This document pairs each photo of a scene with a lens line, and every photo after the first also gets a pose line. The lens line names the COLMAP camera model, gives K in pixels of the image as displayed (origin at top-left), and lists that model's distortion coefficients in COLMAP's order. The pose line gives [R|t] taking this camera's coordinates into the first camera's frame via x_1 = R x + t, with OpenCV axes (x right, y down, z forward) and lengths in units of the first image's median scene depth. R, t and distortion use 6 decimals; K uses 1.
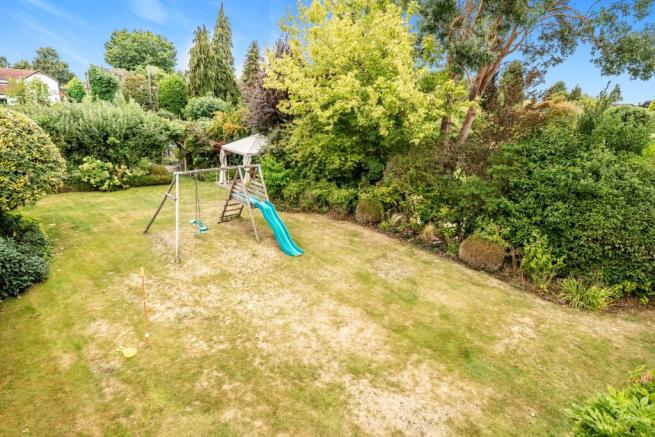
lens RADIAL K [[339.1, 0, 324.5], [0, 339.1, 217.9], [0, 0, 1]] dist [-0.003648, 0.001013]
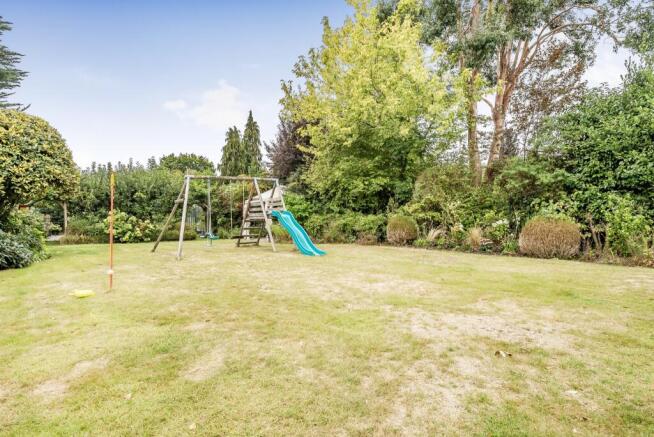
lens RADIAL K [[338.5, 0, 322.5], [0, 338.5, 219.6], [0, 0, 1]] dist [-0.003648, 0.001013]
pose [[0.992377, -0.087164, -0.087128, 0.005938], [0.055644, 0.947692, -0.314300, 0.205596], [0.109966, 0.307056, 0.945317, 0.127402]]
